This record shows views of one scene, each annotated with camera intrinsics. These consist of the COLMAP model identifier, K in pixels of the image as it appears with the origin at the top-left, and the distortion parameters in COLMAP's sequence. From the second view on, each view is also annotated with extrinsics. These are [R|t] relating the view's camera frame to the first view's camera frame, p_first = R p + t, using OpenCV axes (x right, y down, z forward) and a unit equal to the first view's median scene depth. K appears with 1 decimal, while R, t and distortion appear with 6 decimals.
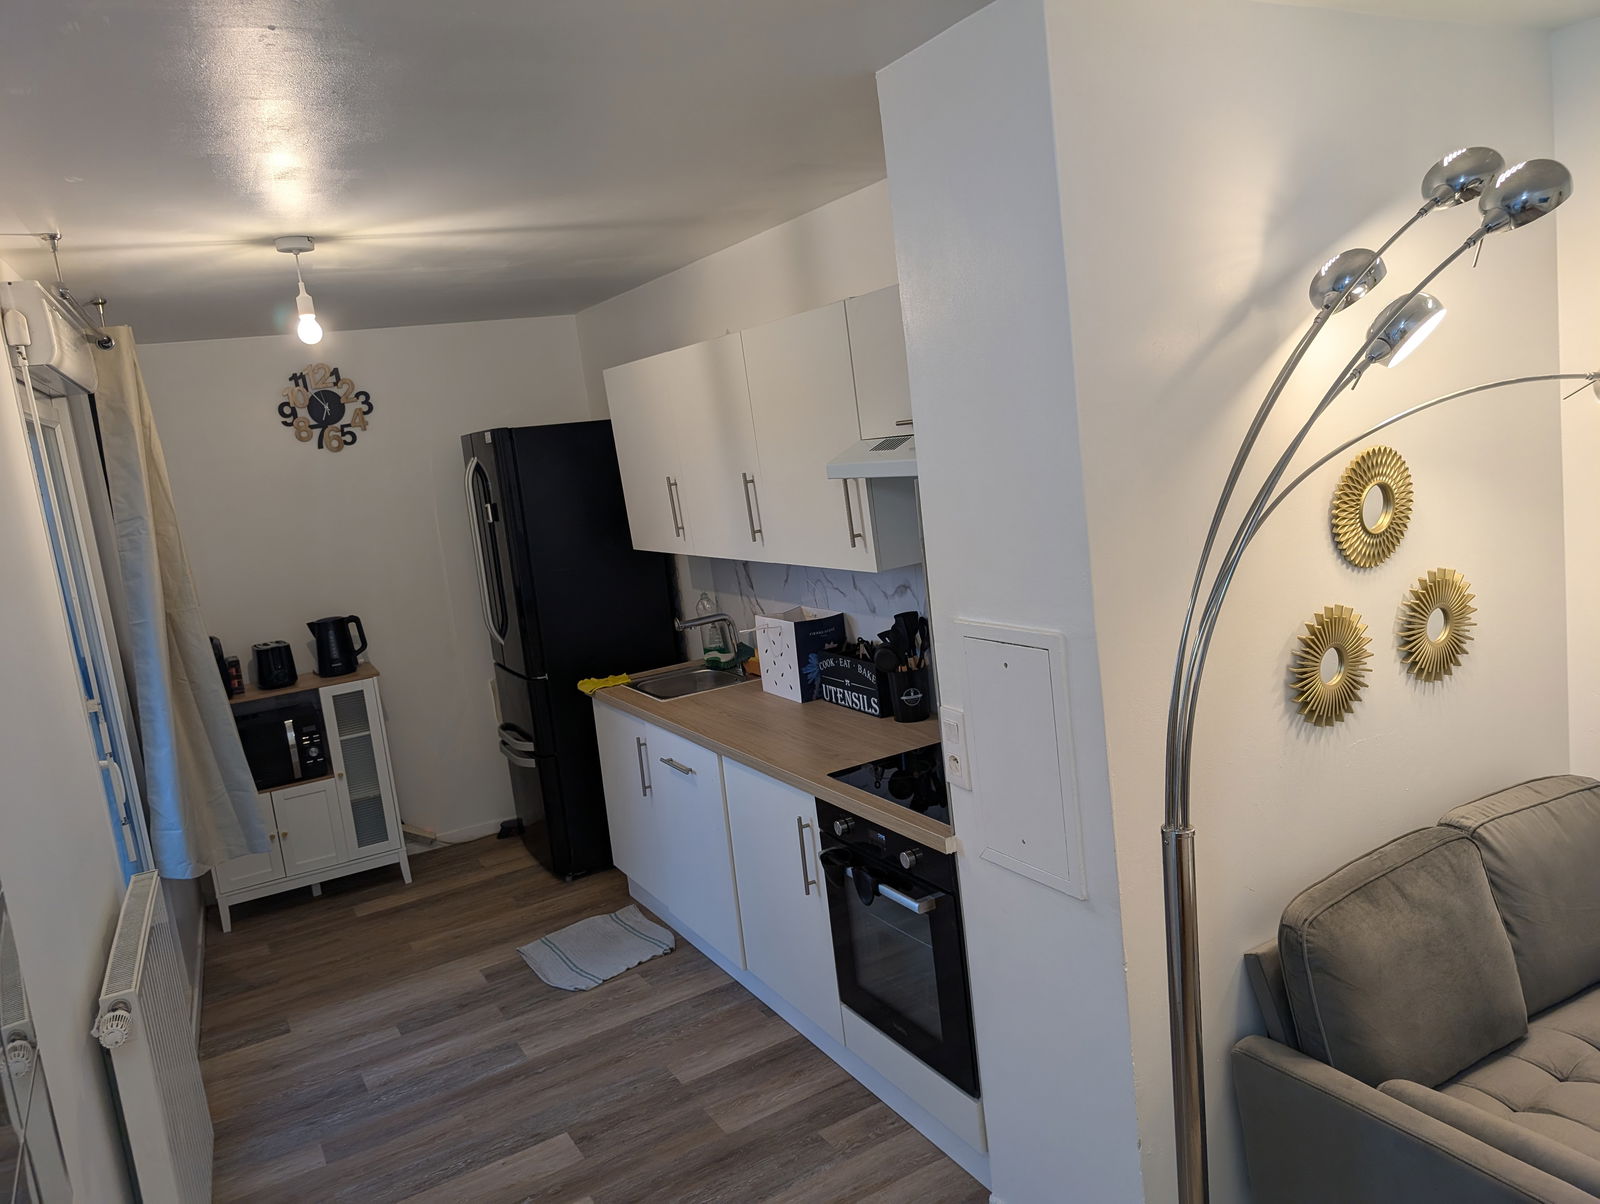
lens RADIAL K [[1148.8, 0, 795.5], [0, 1148.8, 606.7], [0, 0, 1]] dist [0.003926, 0.004344]
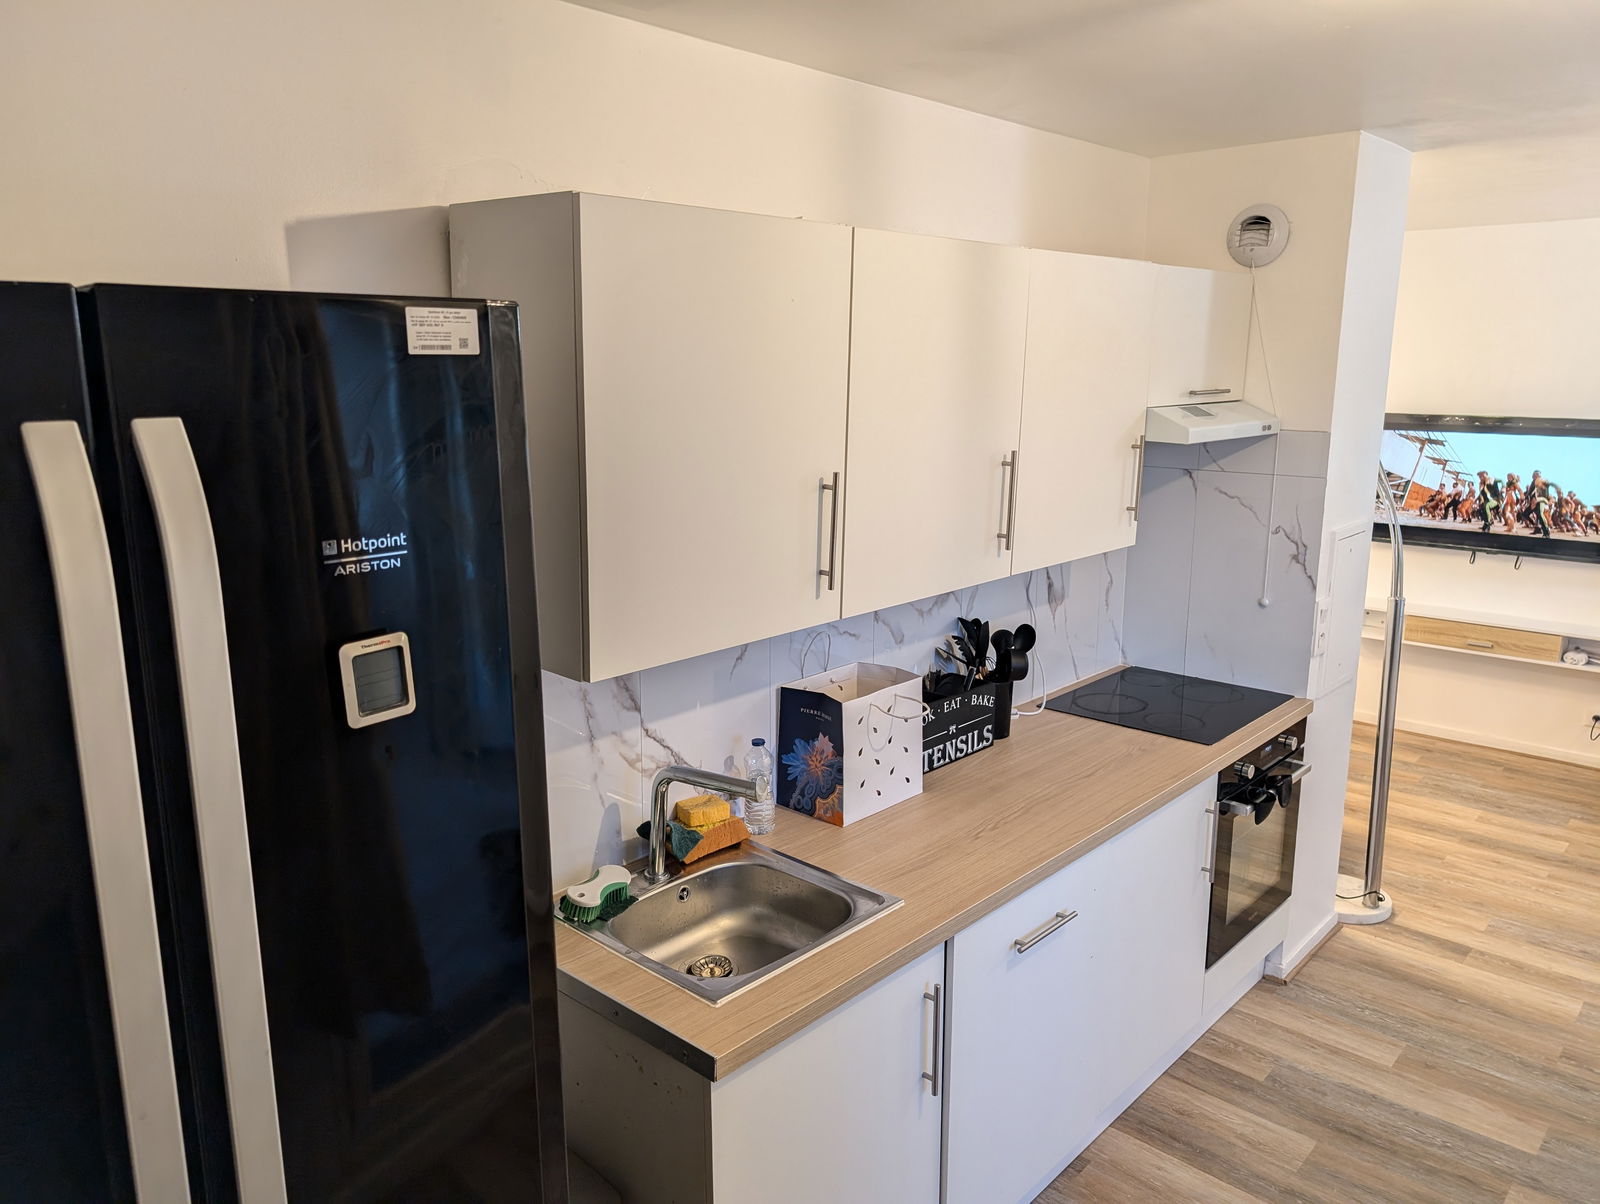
lens RADIAL K [[1148.8, 0, 794.0], [0, 1148.8, 596.7], [0, 0, 1]] dist [0.003926, 0.004344]
pose [[-0.295653, -0.081377, 0.951823, -0.655543], [0.185917, 0.972412, 0.140886, -0.150411], [-0.937029, 0.218614, -0.272368, 1.297772]]
